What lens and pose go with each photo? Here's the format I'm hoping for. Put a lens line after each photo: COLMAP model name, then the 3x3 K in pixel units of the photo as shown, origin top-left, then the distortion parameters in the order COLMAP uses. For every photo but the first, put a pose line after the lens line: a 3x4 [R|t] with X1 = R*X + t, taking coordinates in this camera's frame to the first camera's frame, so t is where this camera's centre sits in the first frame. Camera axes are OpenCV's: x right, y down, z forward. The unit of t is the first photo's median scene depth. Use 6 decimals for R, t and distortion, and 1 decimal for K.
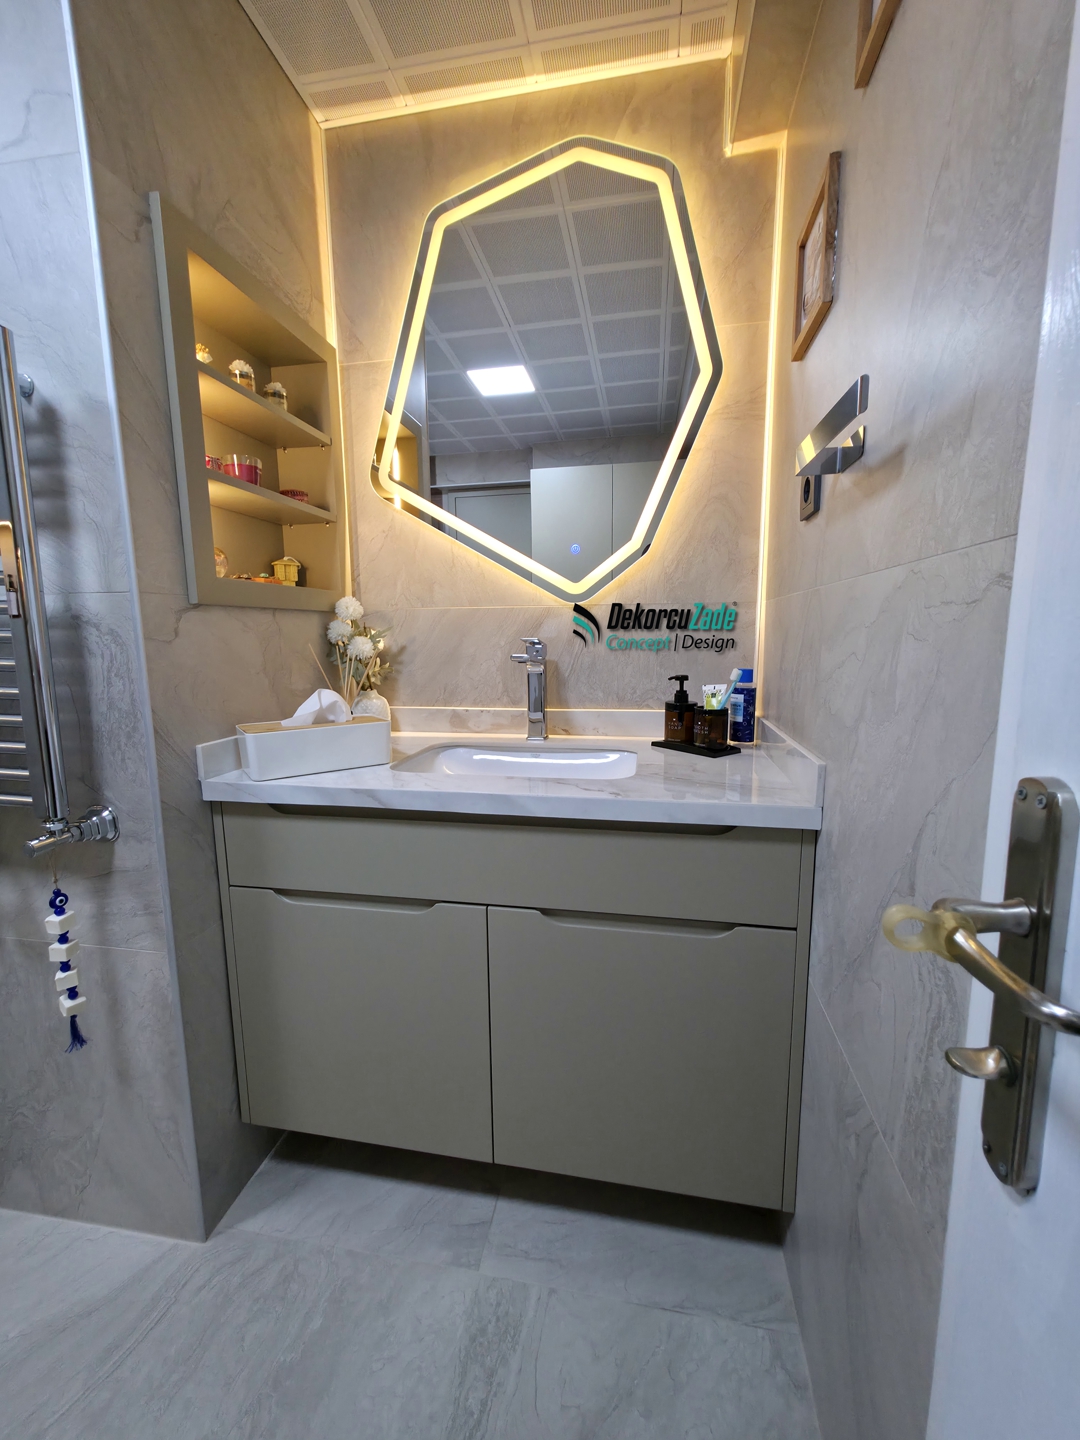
lens RADIAL K [[574.1, 0, 540.8], [0, 574.1, 717.7], [0, 0, 1]] dist [0.000555, 0.000188]
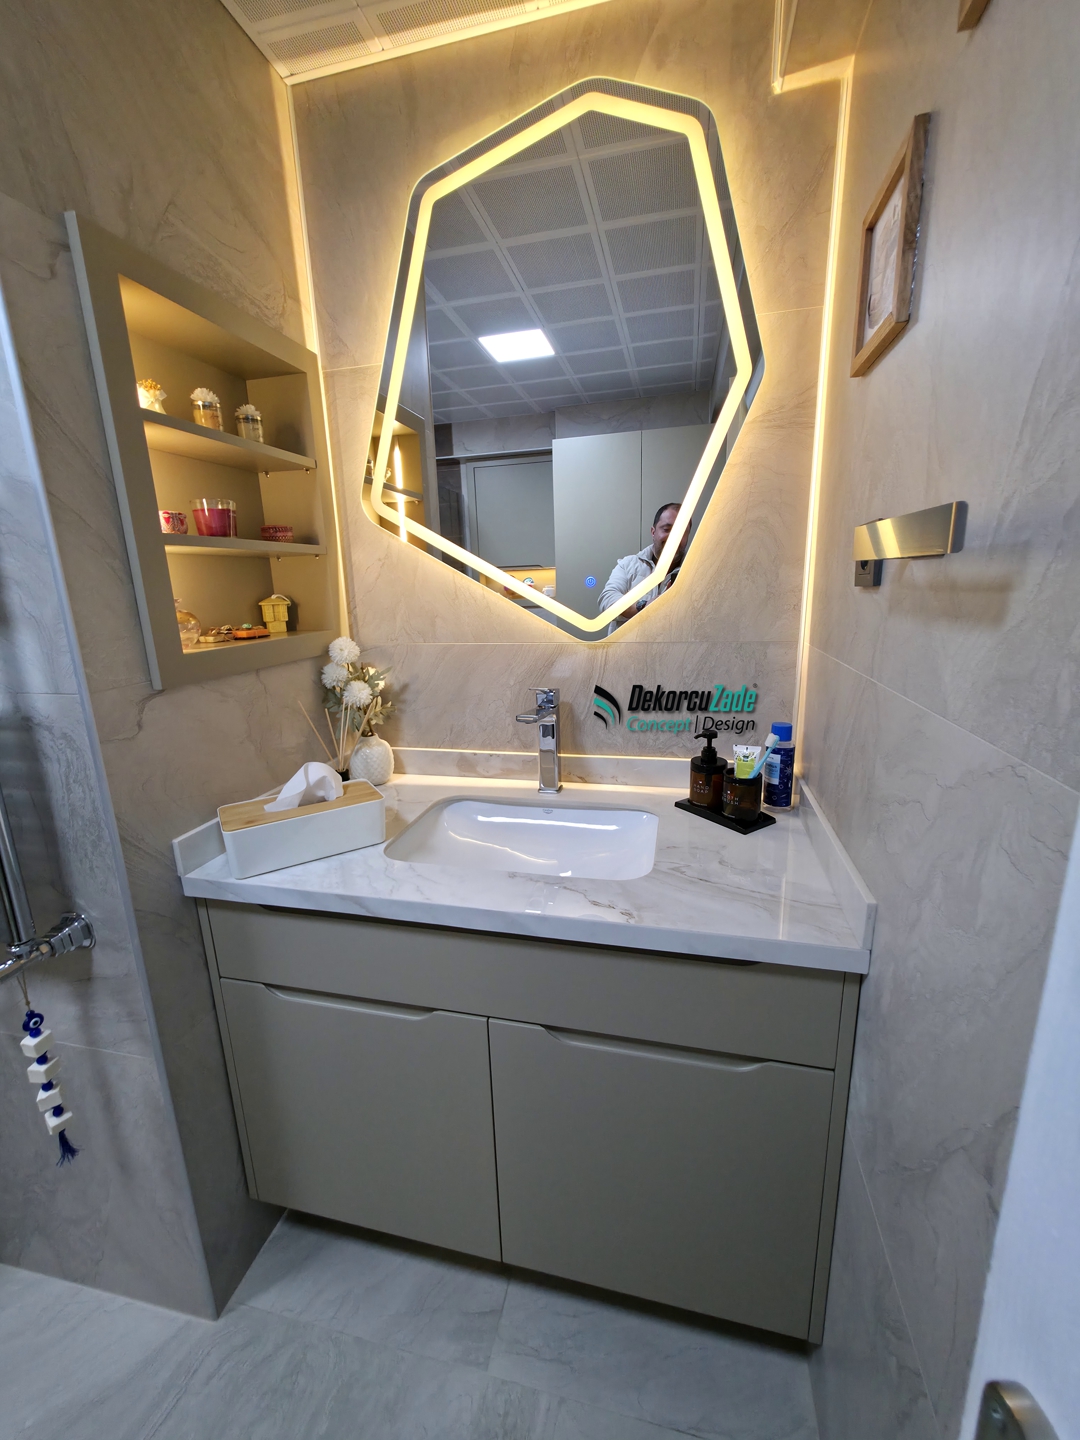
lens RADIAL K [[574.1, 0, 541.3], [0, 574.1, 715.7], [0, 0, 1]] dist [0.000555, 0.000188]
pose [[0.998393, -0.007187, -0.056218, 0.036656], [0.011964, 0.996301, 0.085092, -0.182921], [0.055398, -0.085628, 0.994786, 0.108844]]
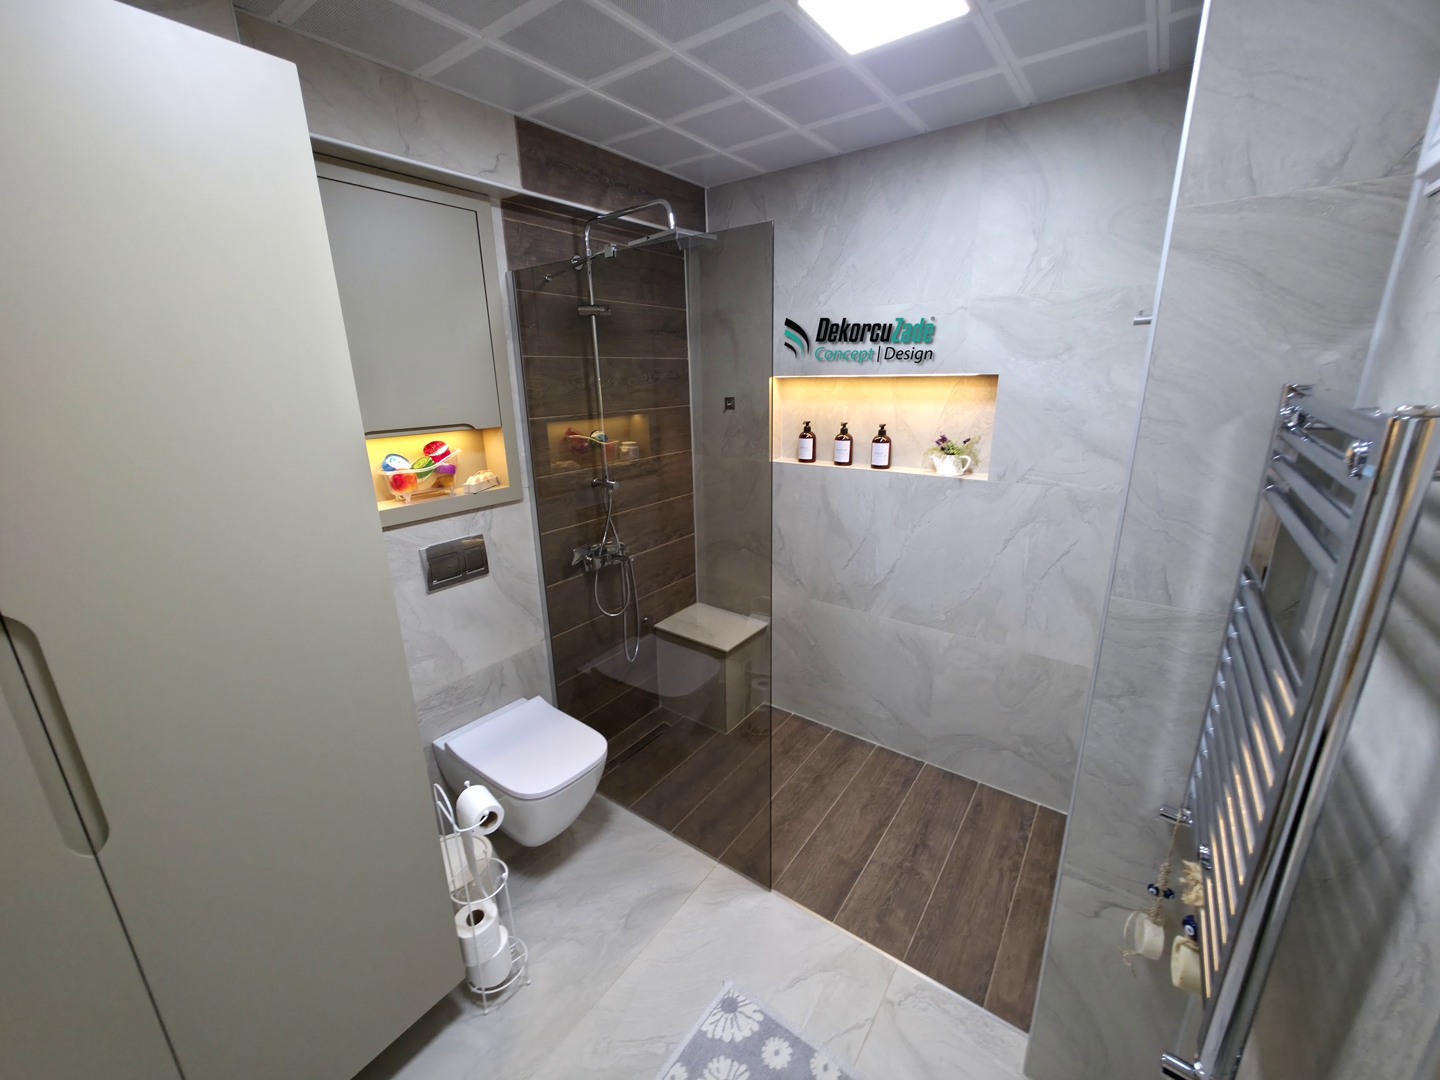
lens RADIAL K [[574.1, 0, 715.3], [0, 574.1, 536.8], [0, 0, 1]] dist [0.000555, 0.000188]
pose [[-0.444842, 0.266441, -0.855058, -0.105764], [-0.103256, 0.933099, 0.344478, -0.435844], [0.889637, 0.241529, -0.387570, 0.410801]]
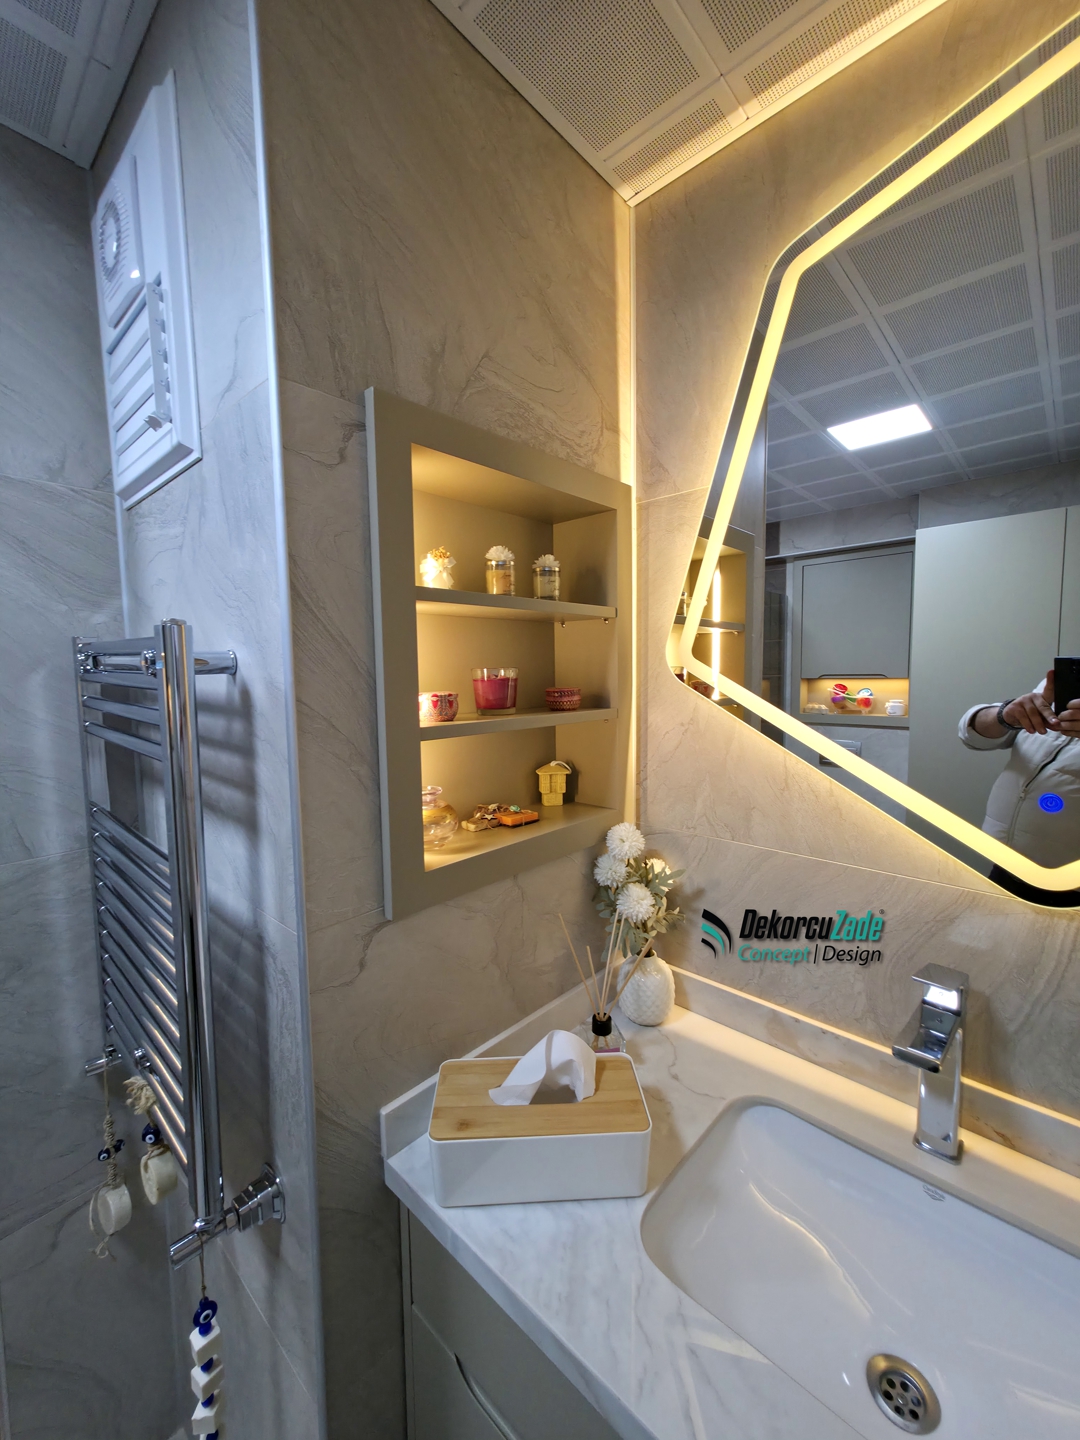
lens RADIAL K [[574.1, 0, 543.5], [0, 574.1, 716.4], [0, 0, 1]] dist [0.000555, 0.000188]
pose [[0.845678, 0.041869, -0.532049, -0.054400], [-0.072963, 0.996628, -0.037543, -0.353687], [0.528683, 0.070570, 0.845881, 0.382941]]
